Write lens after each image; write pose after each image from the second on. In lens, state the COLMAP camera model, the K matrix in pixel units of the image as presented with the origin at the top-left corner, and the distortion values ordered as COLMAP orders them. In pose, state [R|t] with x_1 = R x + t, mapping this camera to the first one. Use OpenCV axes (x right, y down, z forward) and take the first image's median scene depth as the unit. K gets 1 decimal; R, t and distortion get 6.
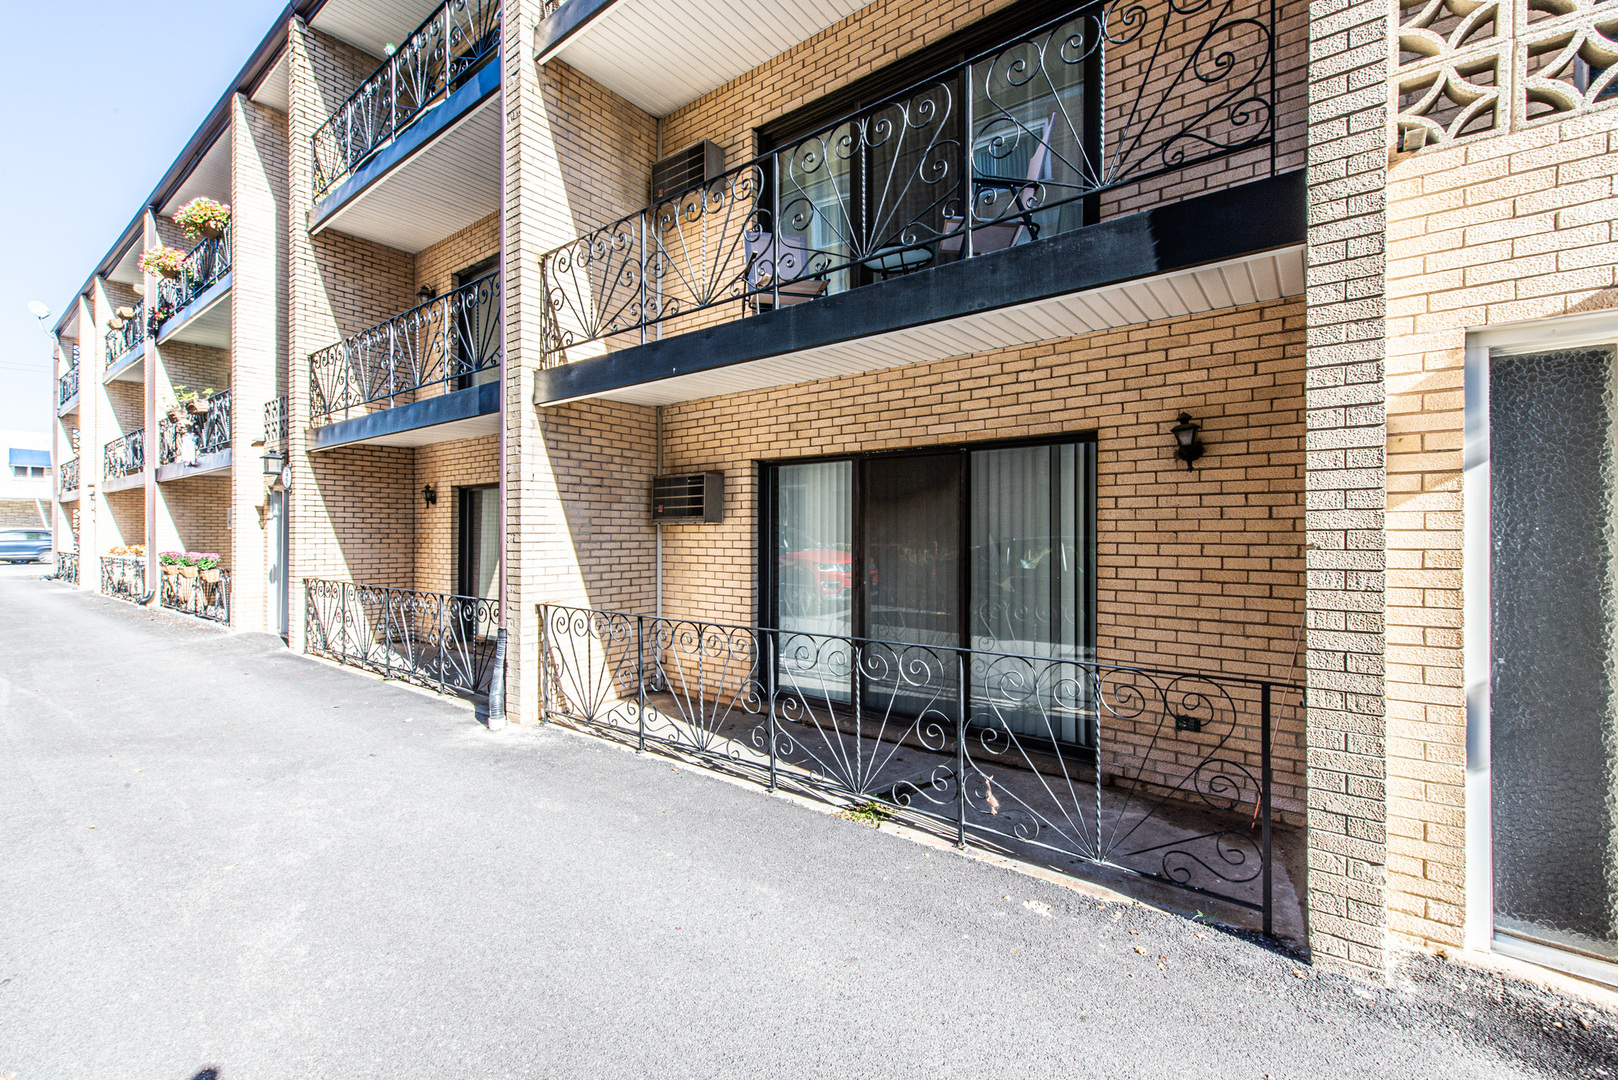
lens RADIAL K [[644.0, 0, 809.0], [0, 644.0, 540.0], [0, 0, 1]] dist [0.000328, -0.000152]
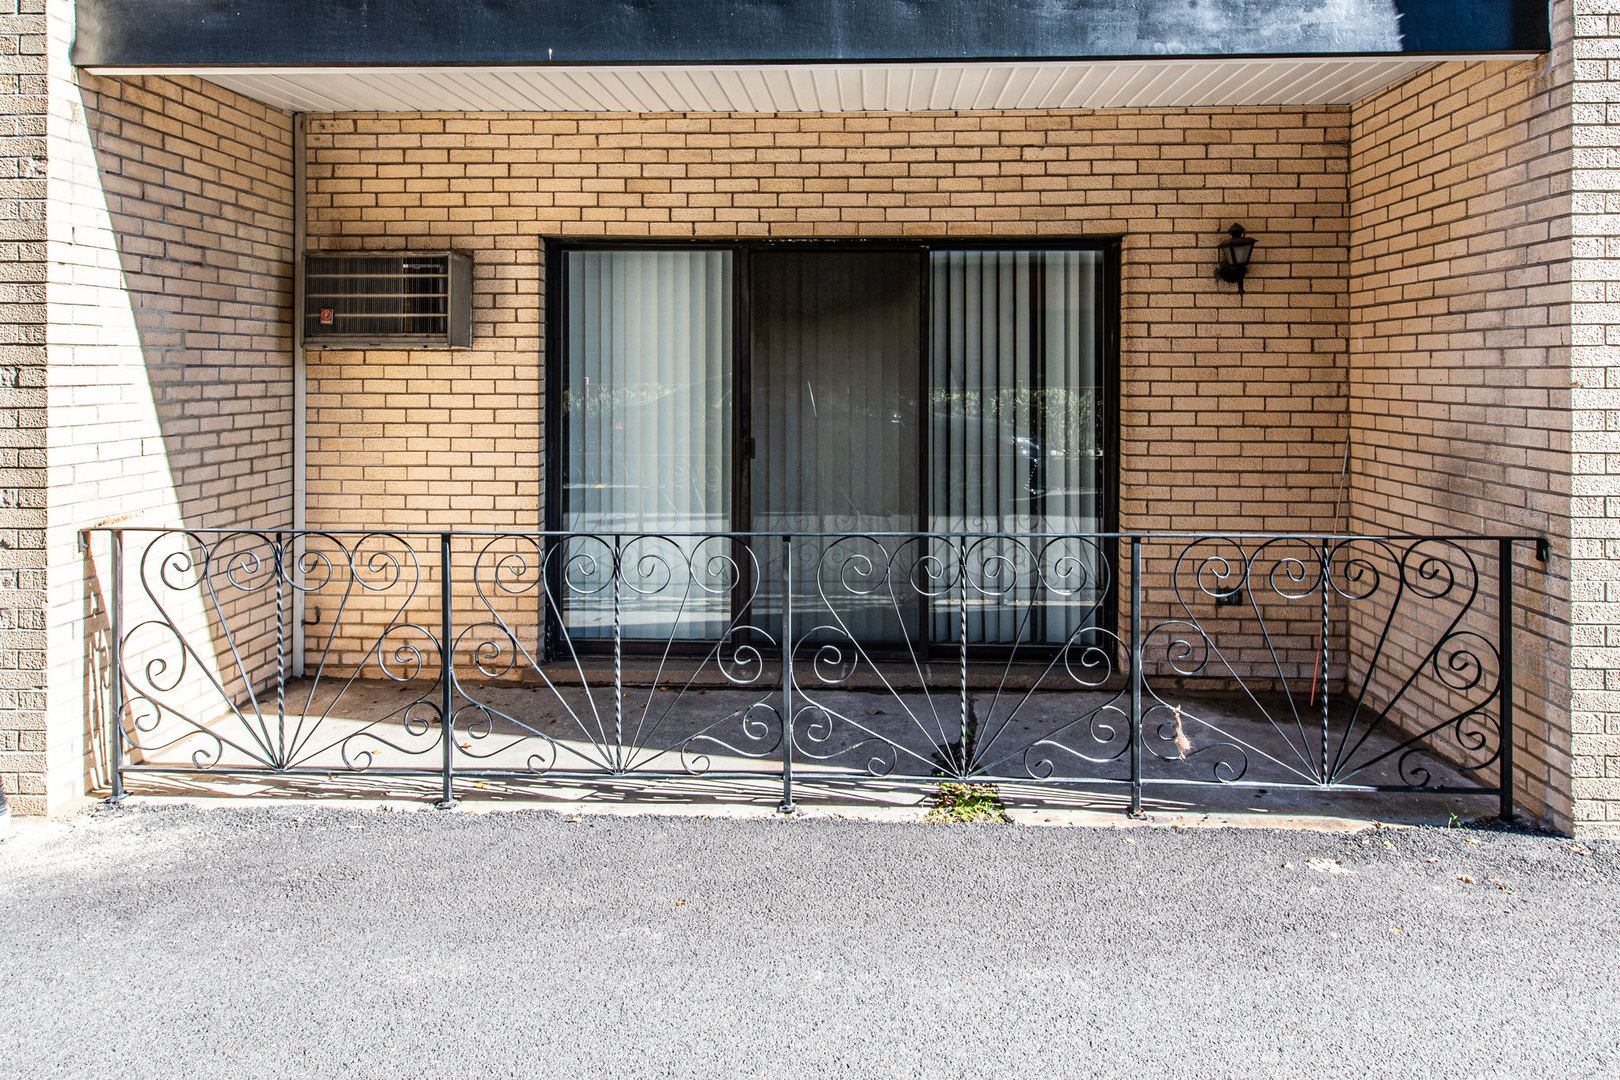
lens RADIAL K [[918.1, 0, 811.2], [0, 918.1, 381.1], [0, 0, 1]] dist [0.005086, -0.002279]
pose [[0.830180, -0.006242, 0.557460, -0.418261], [0.002467, 0.999969, 0.007523, -0.004031], [-0.557490, -0.004871, 0.830169, 0.250411]]
